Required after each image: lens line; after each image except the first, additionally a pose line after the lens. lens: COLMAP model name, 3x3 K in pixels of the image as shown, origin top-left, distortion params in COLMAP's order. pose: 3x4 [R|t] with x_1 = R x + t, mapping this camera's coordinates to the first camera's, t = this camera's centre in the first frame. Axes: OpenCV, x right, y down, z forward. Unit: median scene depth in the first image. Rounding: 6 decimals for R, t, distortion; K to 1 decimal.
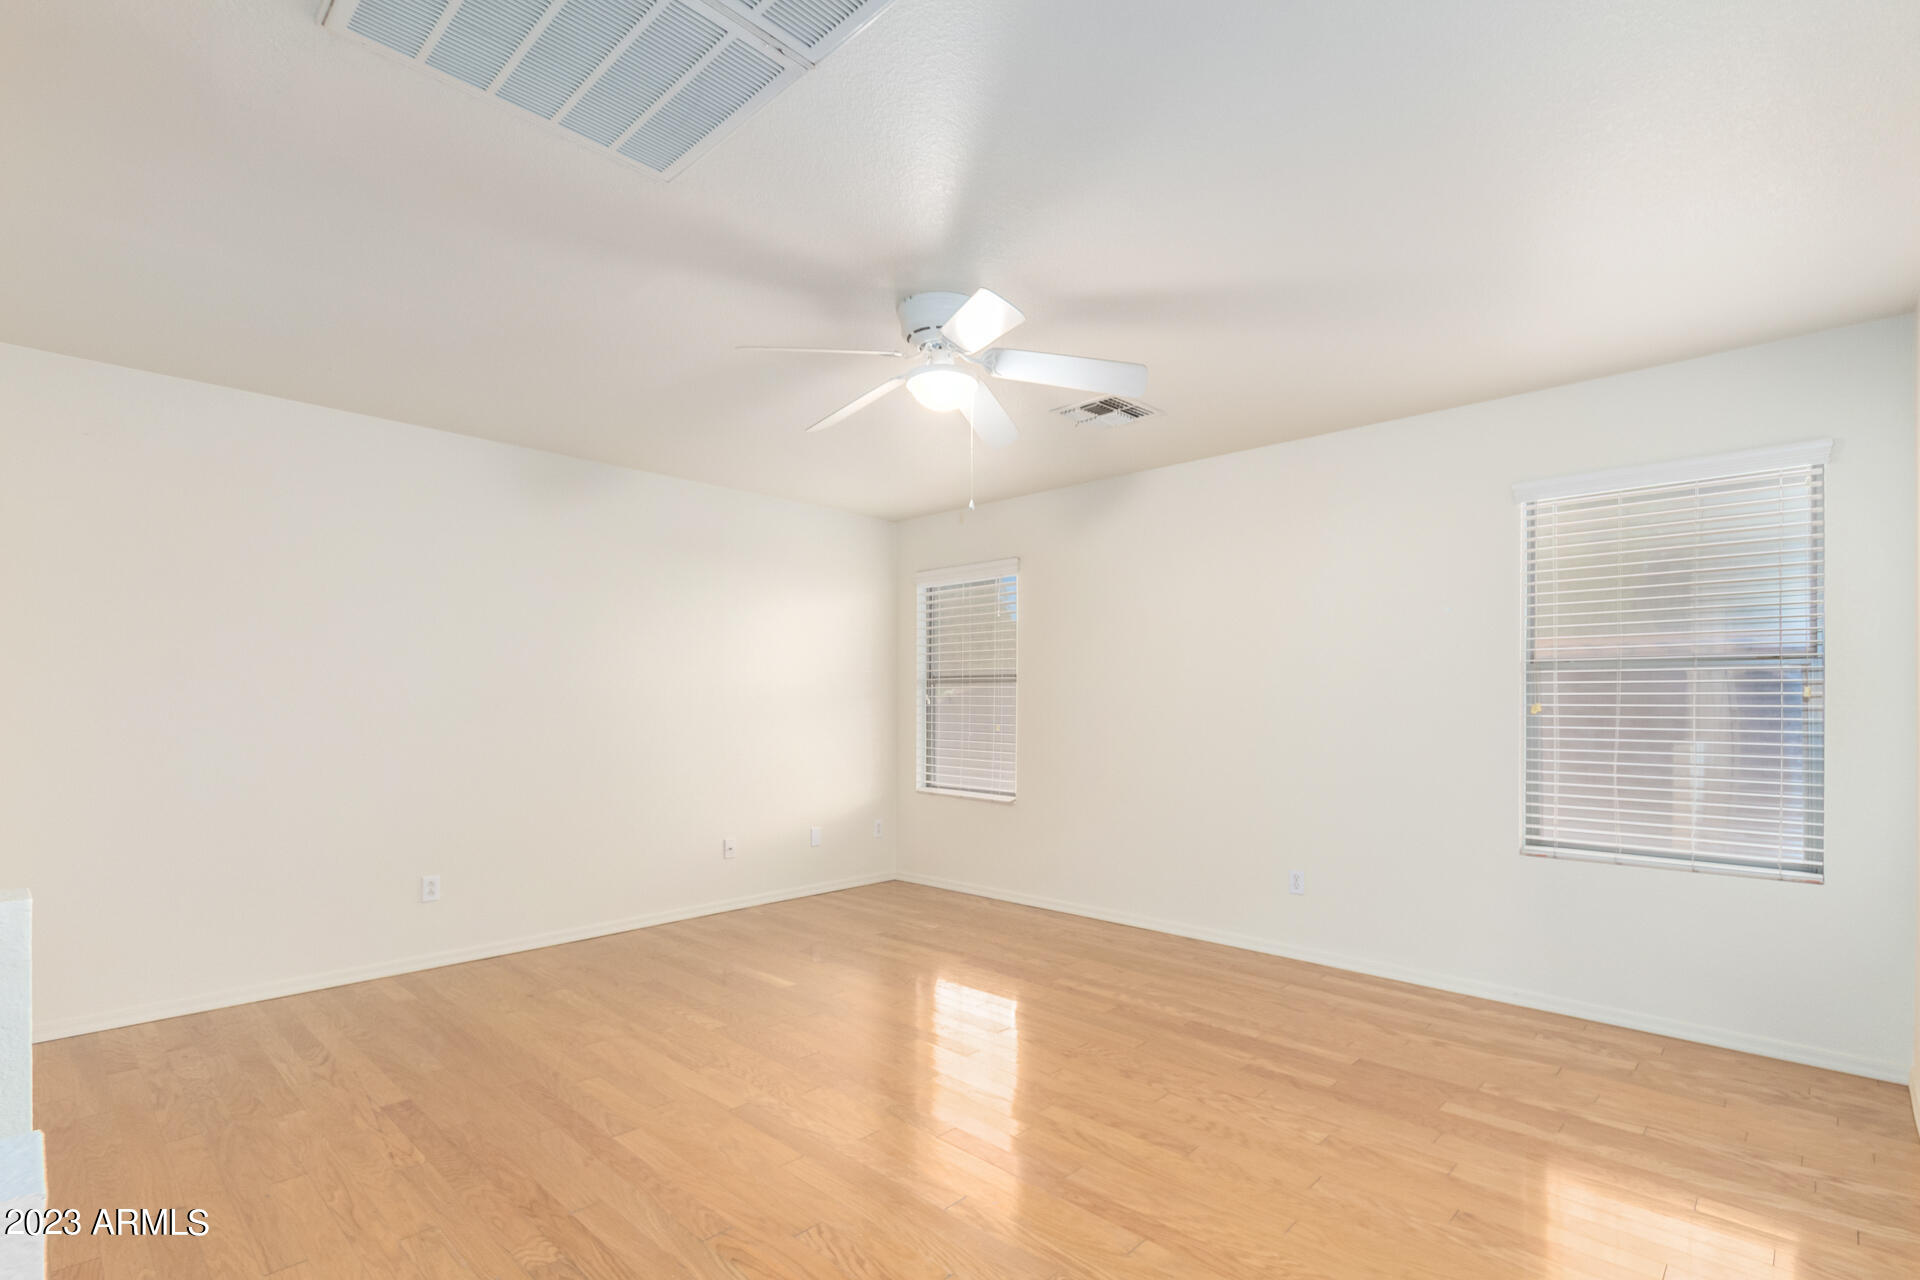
lens RADIAL K [[906.2, 0, 965.5], [0, 906.2, 704.4], [0, 0, 1]] dist [-0.001365, -0.000399]
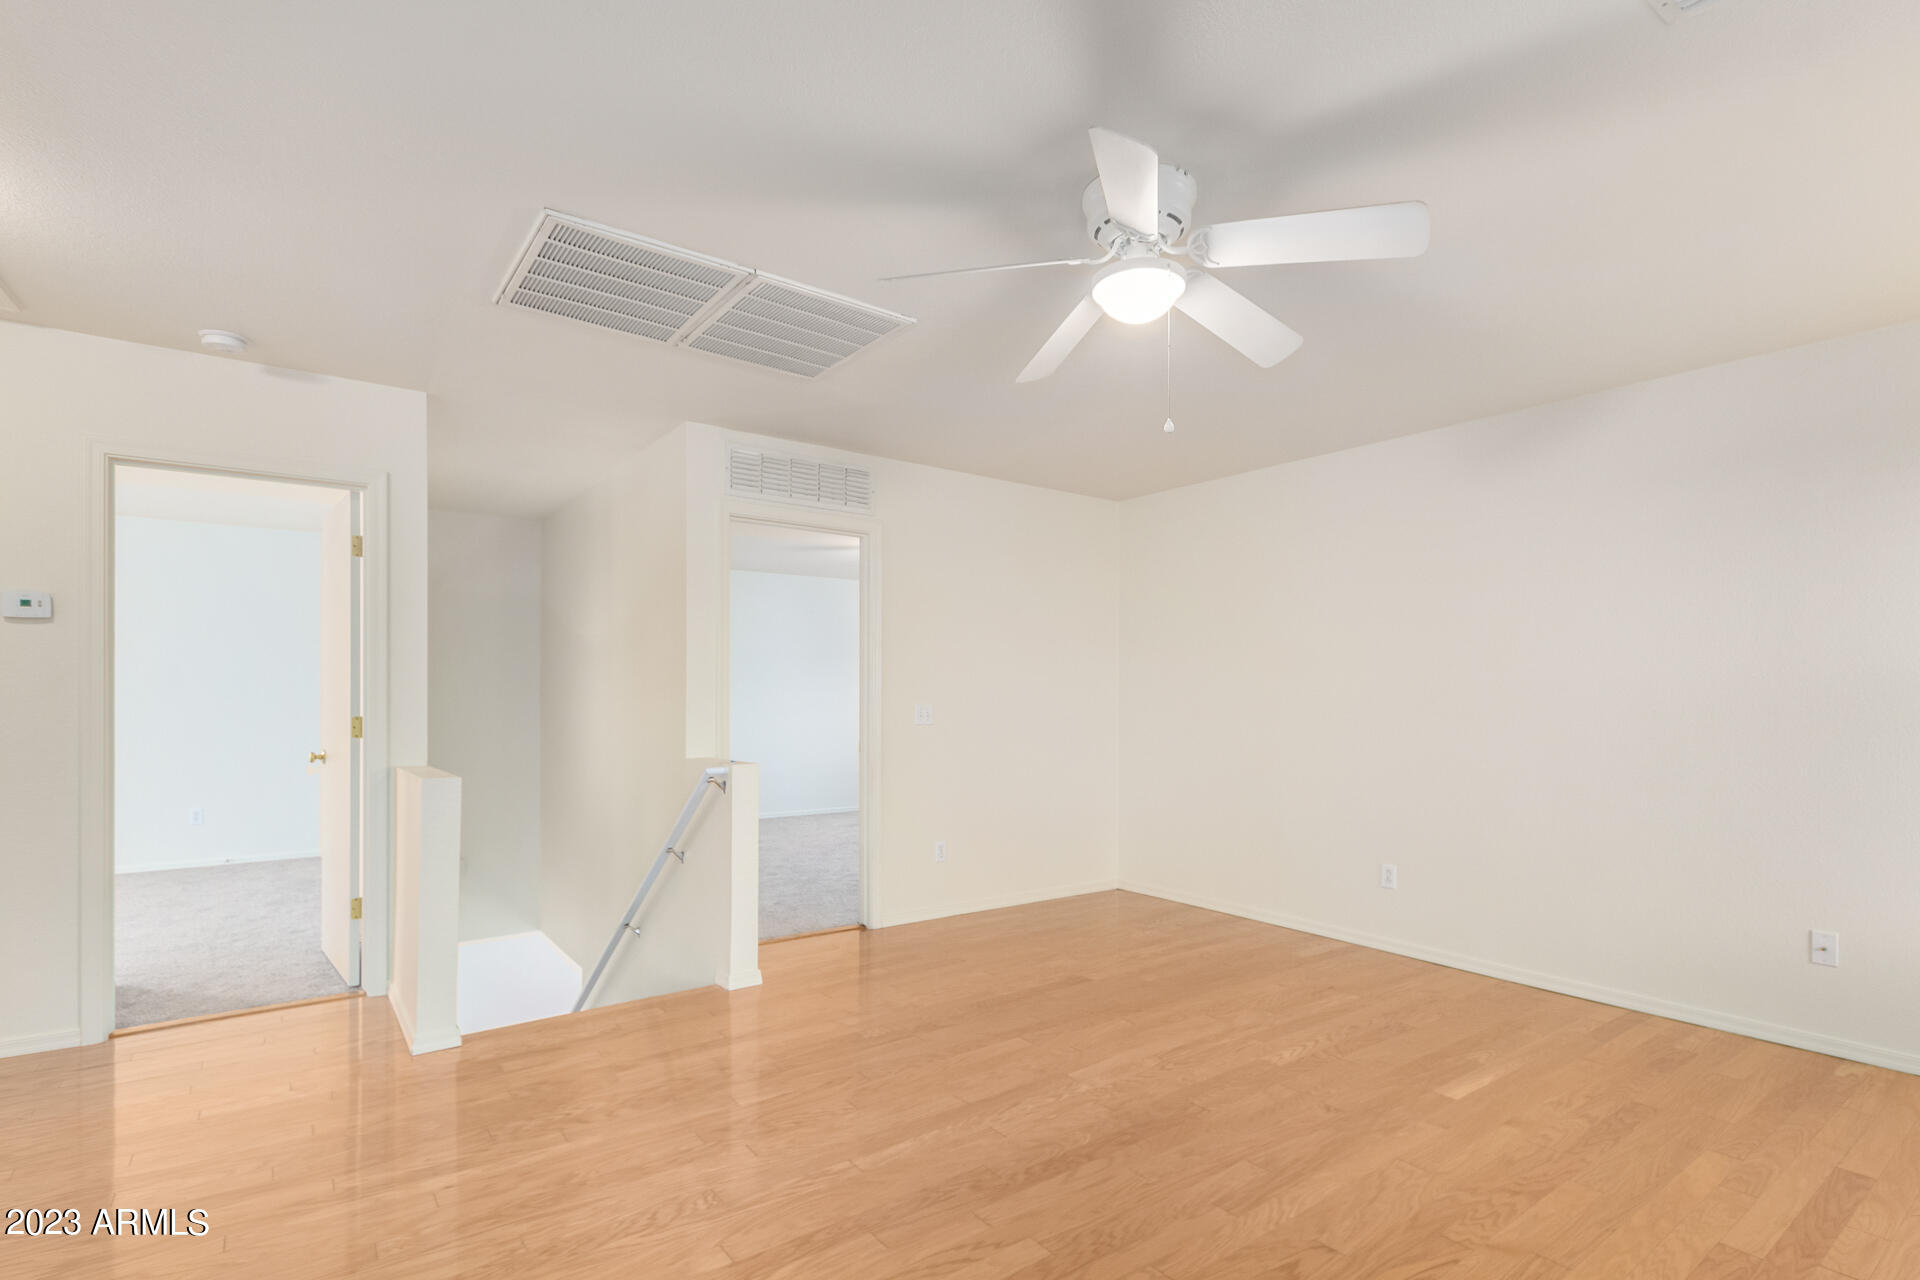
lens RADIAL K [[906.2, 0, 965.5], [0, 906.2, 704.4], [0, 0, 1]] dist [-0.001365, -0.000399]
pose [[-0.160137, 0.006152, -0.987076, 0.626340], [-0.009386, 0.999926, 0.007755, -0.001625], [0.987050, 0.010506, -0.160067, 0.795407]]
